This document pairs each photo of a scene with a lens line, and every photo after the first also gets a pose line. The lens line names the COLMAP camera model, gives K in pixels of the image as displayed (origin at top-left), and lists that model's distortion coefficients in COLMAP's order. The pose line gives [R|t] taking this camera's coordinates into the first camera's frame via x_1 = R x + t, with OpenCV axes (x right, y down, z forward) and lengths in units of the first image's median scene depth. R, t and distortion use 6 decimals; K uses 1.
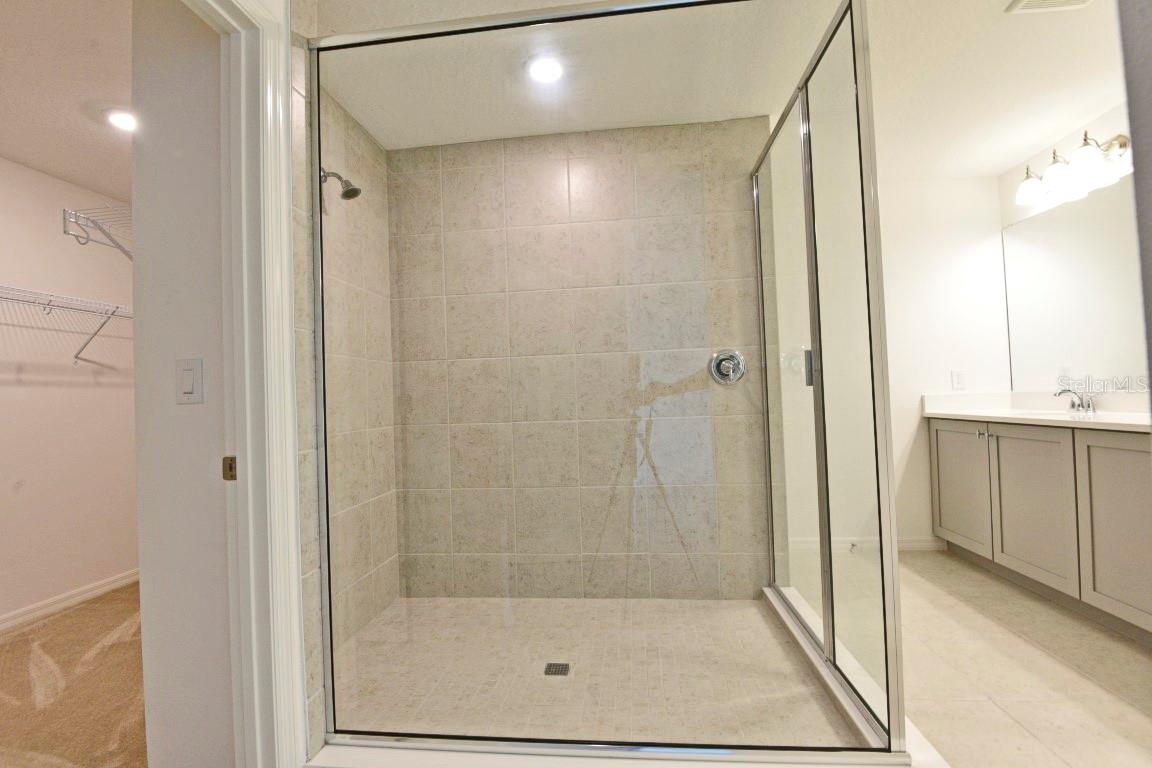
lens RADIAL K [[526.9, 0, 570.8], [0, 526.9, 388.8], [0, 0, 1]] dist [-0.012249, -0.005323]
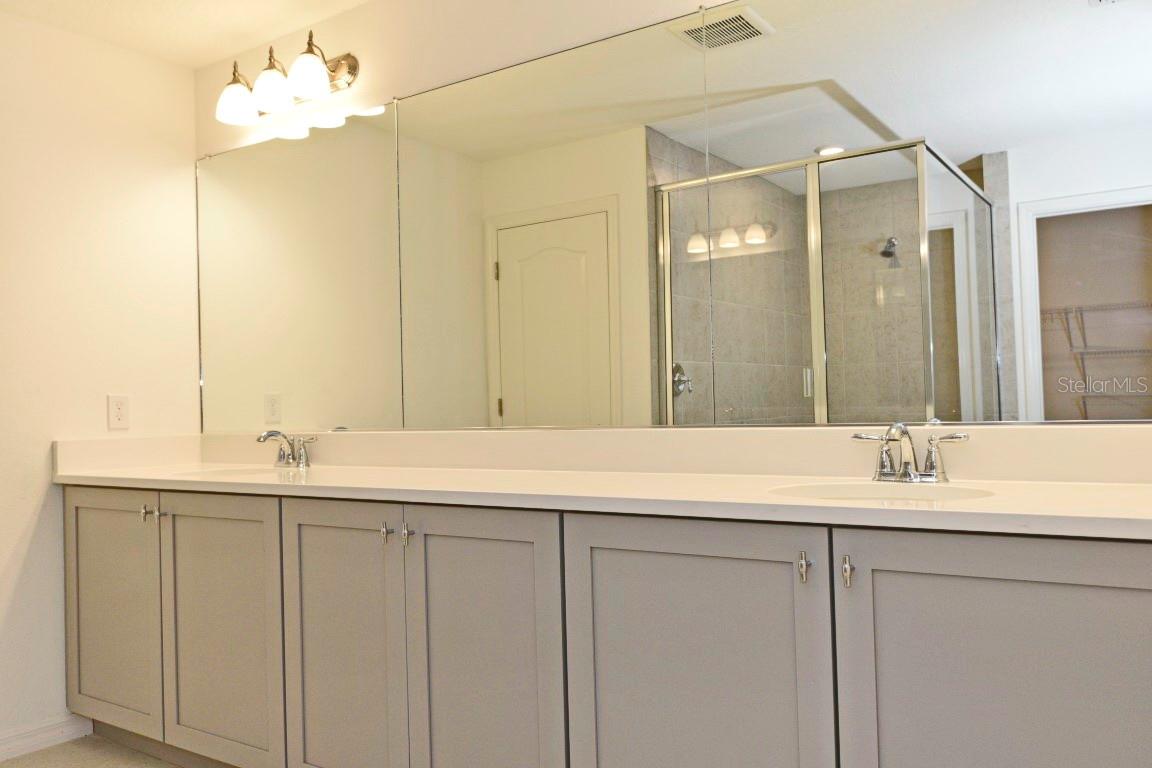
lens RADIAL K [[929.4, 0, 576.0], [0, 929.4, 384.0], [0, 0, 1]] dist [0.050866, -0.166358]
pose [[0.477520, 0.045526, 0.877441, 0.143797], [-0.008119, 0.998843, -0.047407, -0.004690], [-0.878583, 0.015514, 0.477337, 0.146184]]
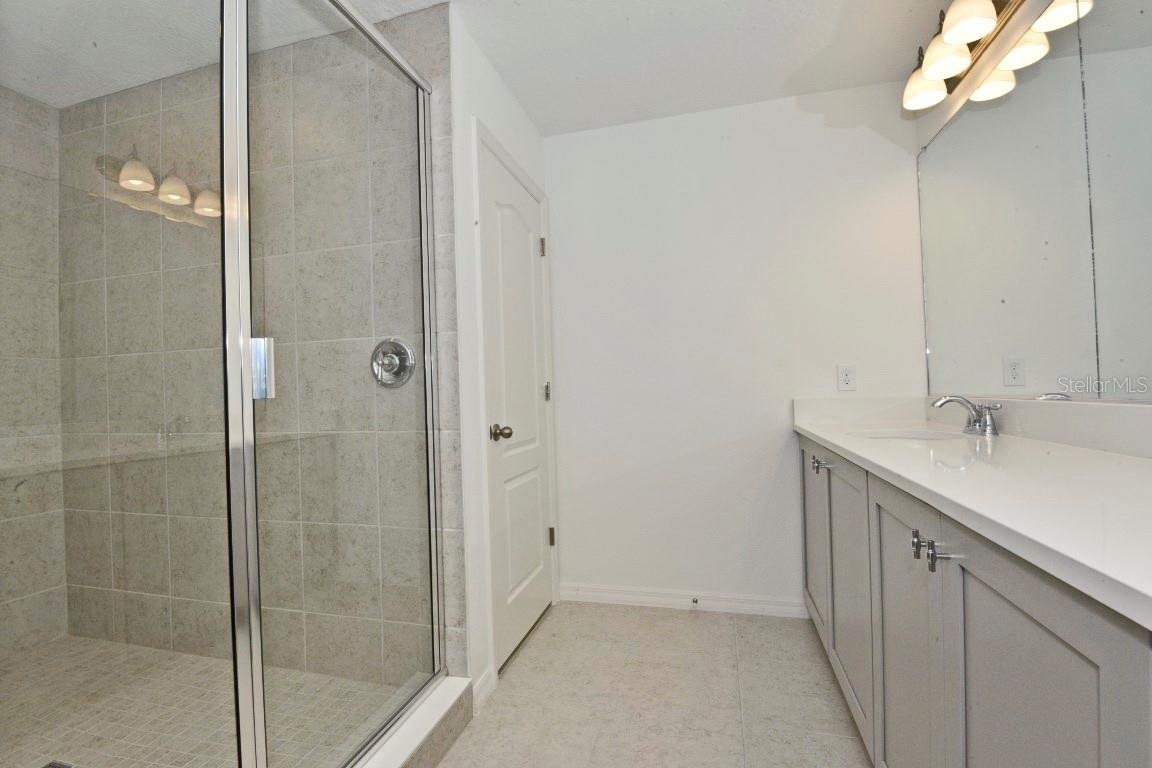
lens RADIAL K [[526.9, 0, 570.8], [0, 526.9, 388.8], [0, 0, 1]] dist [-0.012249, -0.005323]
pose [[0.986378, 0.004346, -0.164440, 0.624982], [-0.001284, 0.999824, 0.018724, -0.019668], [0.164492, -0.018258, 0.986209, 0.319577]]
